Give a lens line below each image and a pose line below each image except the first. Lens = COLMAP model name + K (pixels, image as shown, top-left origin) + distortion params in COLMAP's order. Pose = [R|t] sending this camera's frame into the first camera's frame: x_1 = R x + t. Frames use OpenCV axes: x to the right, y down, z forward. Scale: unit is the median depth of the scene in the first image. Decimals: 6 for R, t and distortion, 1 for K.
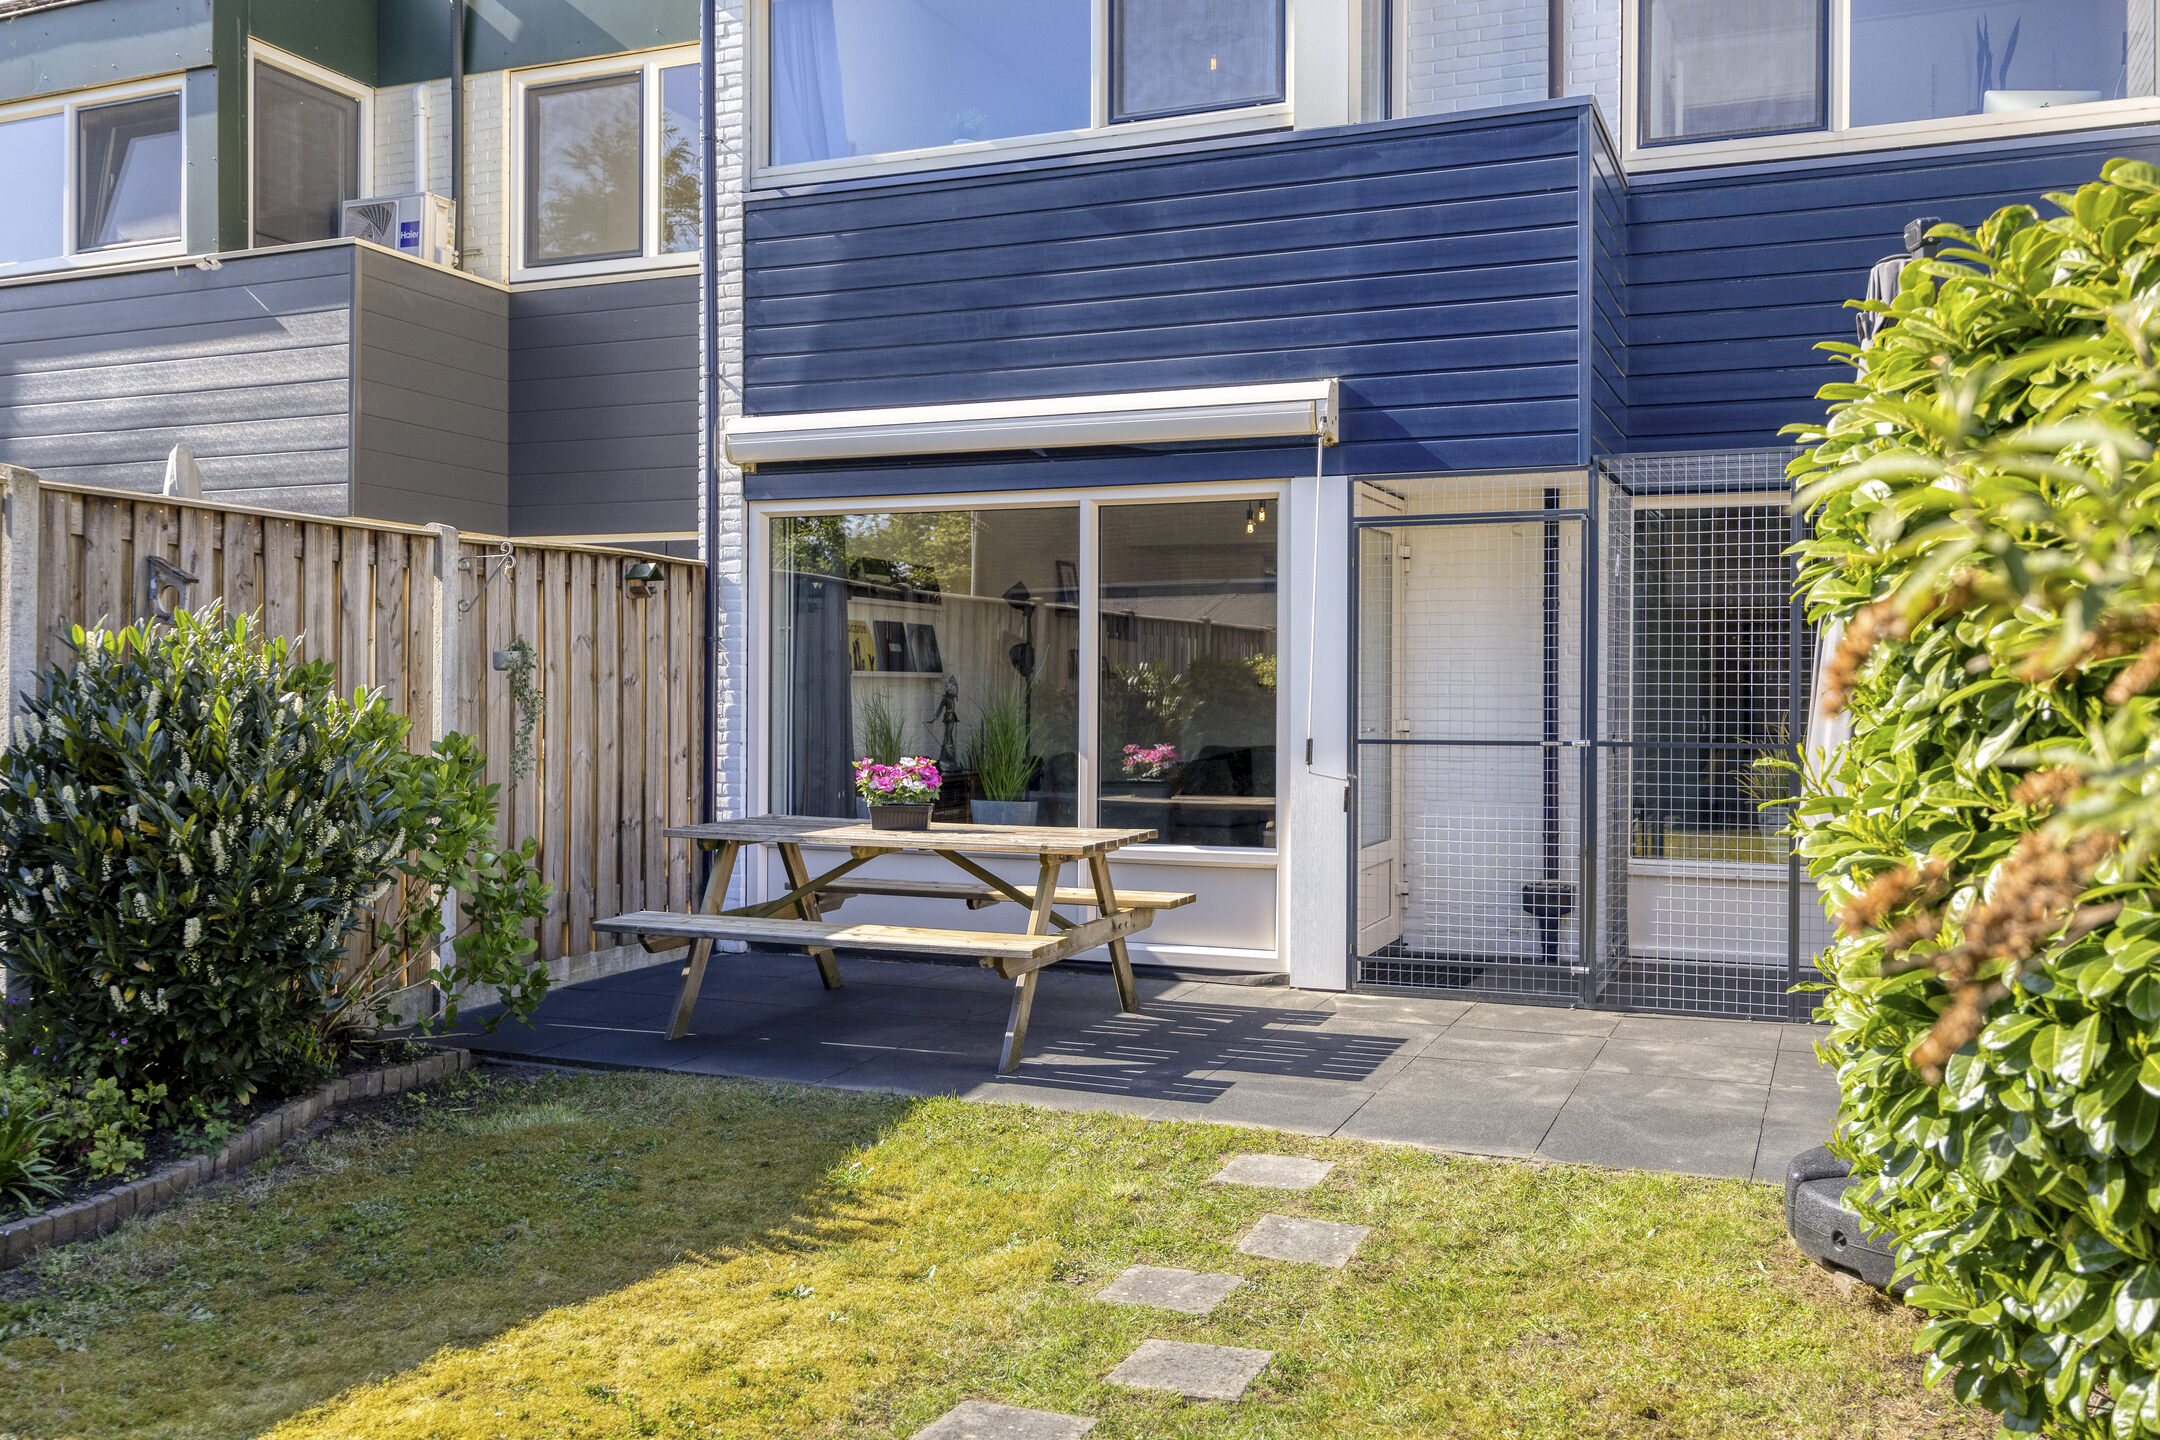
lens RADIAL K [[1831.6, 0, 1094.4], [0, 1831.6, 727.9], [0, 0, 1]] dist [0.000330, 0.007099]
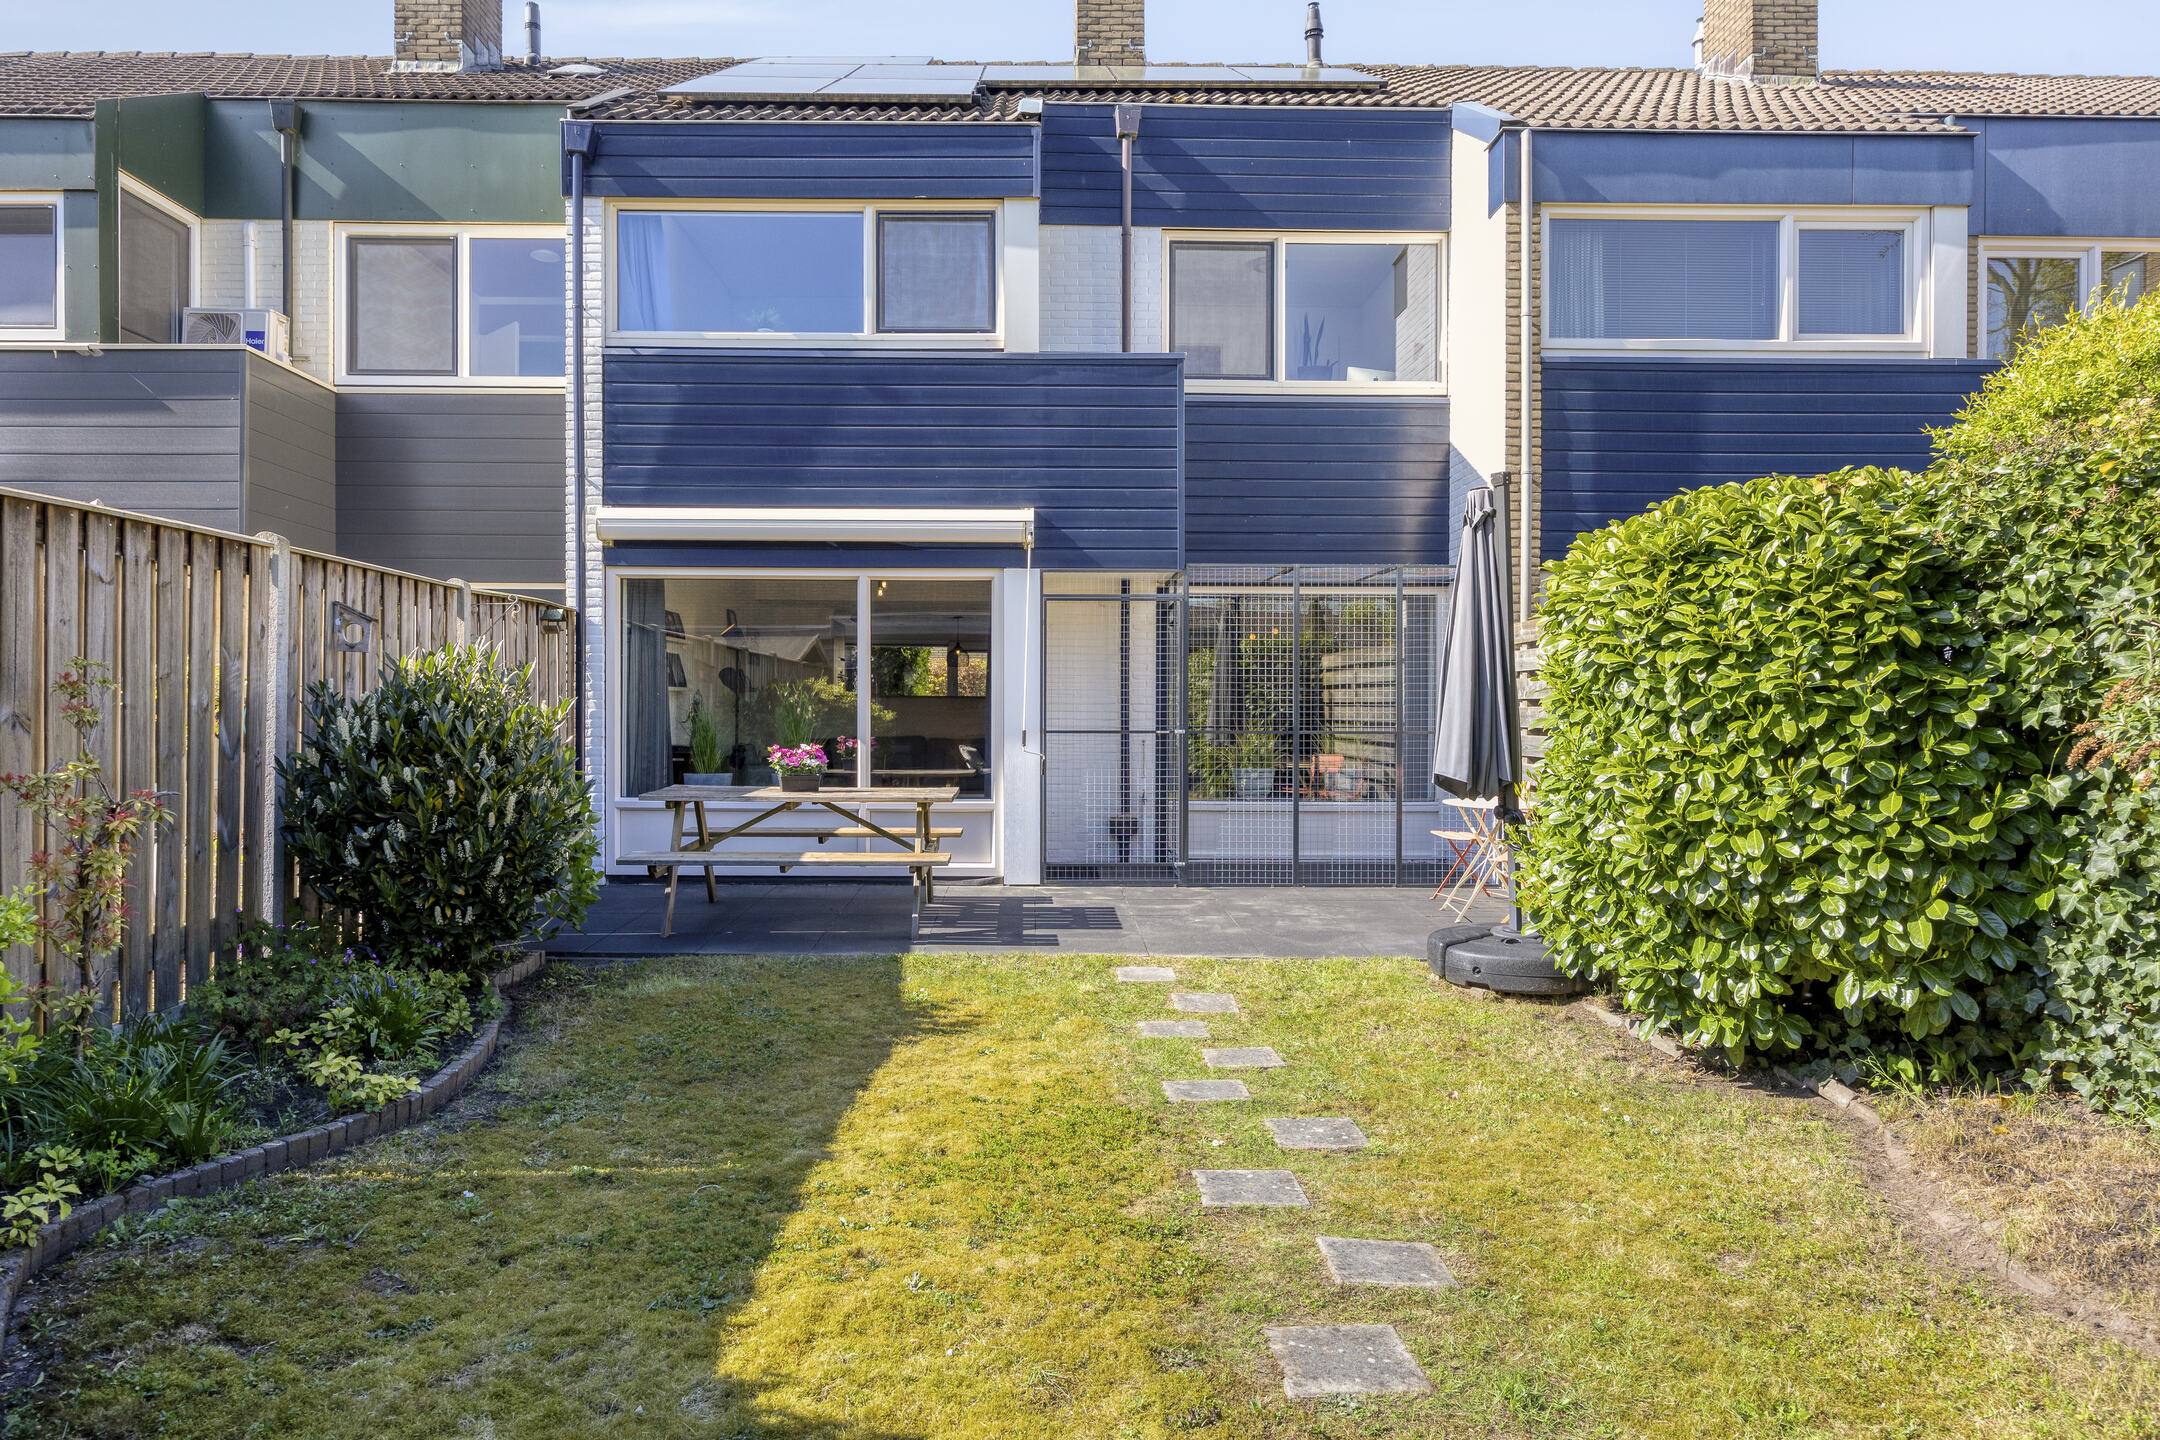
lens RADIAL K [[1368.2, 0, 1001.4], [0, 1368.2, 734.8], [0, 0, 1]] dist [-0.005122, 0.003102]
pose [[0.919966, -0.009103, 0.391892, -0.347101], [0.007019, 0.999953, 0.006750, 0.001616], [-0.391935, -0.003459, 0.919986, -0.098281]]
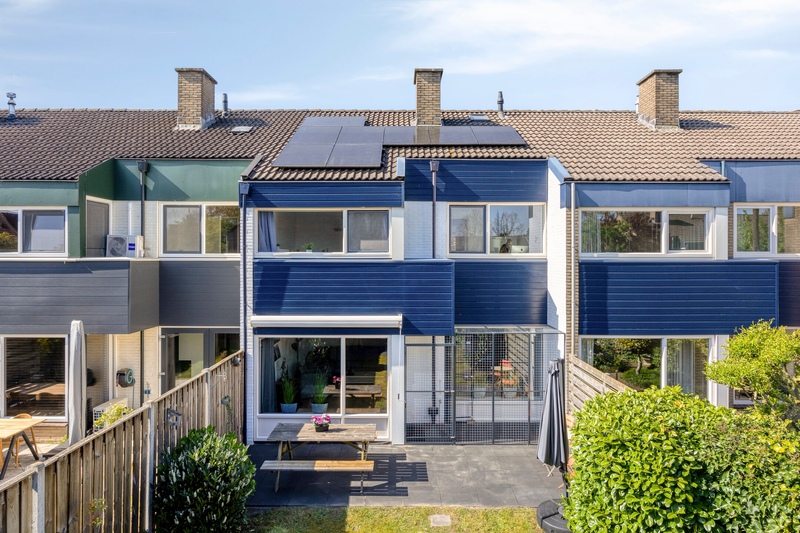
lens RADIAL K [[506.7, 0, 384.3], [0, 506.7, 246.7], [0, 0, 1]] dist [-0.005122, 0.003102]
pose [[0.923212, -0.005938, 0.384245, -0.379540], [0.007116, 0.999973, -0.001644, -0.338348], [-0.384225, 0.004252, 0.923230, -0.166961]]
